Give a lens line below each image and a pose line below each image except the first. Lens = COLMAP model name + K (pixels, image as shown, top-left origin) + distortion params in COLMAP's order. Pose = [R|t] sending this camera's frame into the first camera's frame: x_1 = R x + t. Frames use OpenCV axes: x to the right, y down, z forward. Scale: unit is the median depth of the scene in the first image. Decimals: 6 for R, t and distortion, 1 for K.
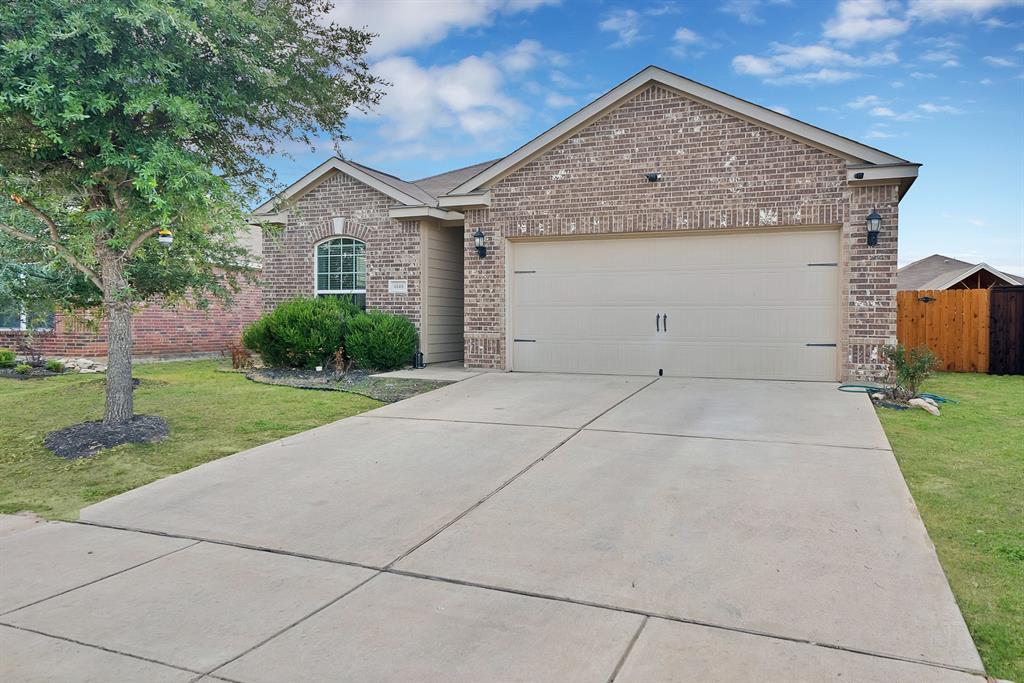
lens RADIAL K [[706.4, 0, 512.8], [0, 706.4, 335.2], [0, 0, 1]] dist [0.028372, 0.001630]
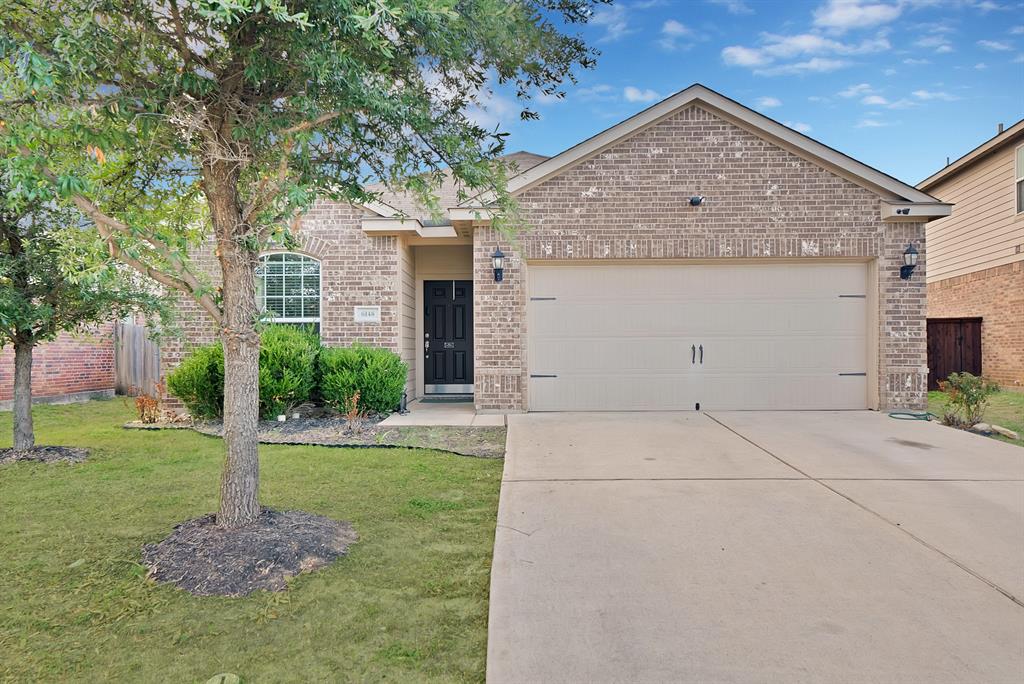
lens RADIAL K [[698.1, 0, 514.0], [0, 698.1, 349.0], [0, 0, 1]] dist [0.031936, 0.002163]
pose [[0.932607, -0.008112, 0.360804, -0.361199], [0.017527, 0.999586, -0.022830, -0.007683], [-0.360469, 0.027615, 0.932362, 0.213162]]
